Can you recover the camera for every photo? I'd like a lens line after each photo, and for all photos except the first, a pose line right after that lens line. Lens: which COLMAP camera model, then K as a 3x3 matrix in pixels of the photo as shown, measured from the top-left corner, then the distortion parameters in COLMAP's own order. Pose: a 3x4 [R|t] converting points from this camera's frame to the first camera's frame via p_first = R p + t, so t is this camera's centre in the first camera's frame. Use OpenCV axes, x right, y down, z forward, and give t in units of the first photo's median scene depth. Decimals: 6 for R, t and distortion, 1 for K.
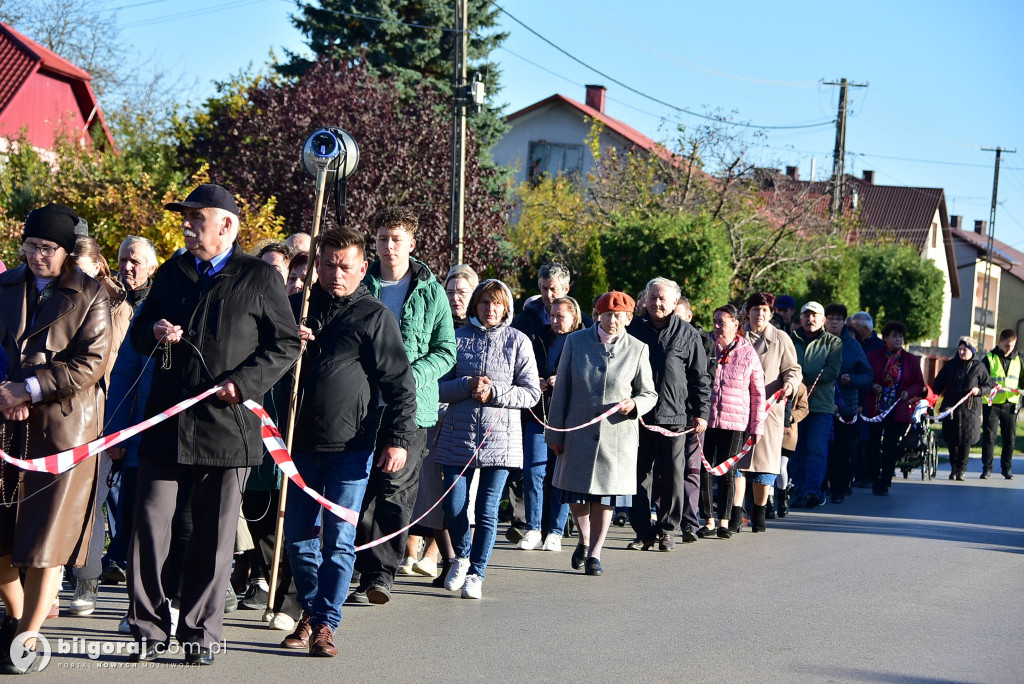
lens RADIAL K [[5175.8, 0, 511.4], [0, 5175.8, 417.4], [0, 0, 1]] dist [0.417926, 30.293483]
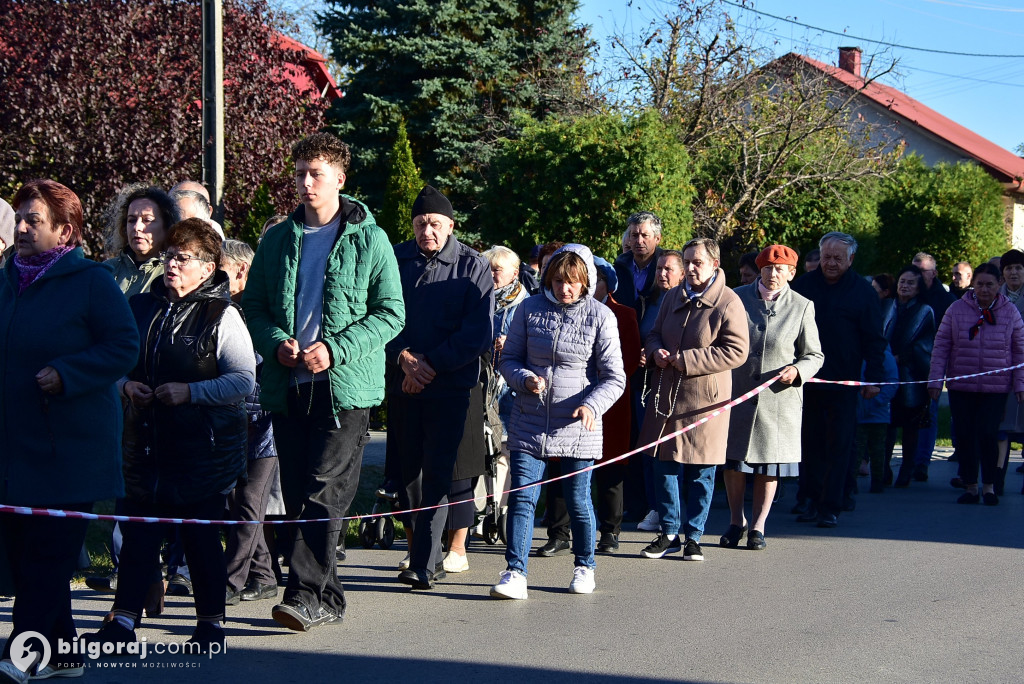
lens RADIAL K [[3229.4, 0, 532.0], [0, 3229.4, 383.6], [0, 0, 1]] dist [0.013633, 4.935768]
pose [[0.982442, -0.026724, -0.184645, 0.102731], [0.027295, 0.999627, 0.000550, -0.002440], [0.184561, -0.005580, 0.982805, 0.562530]]
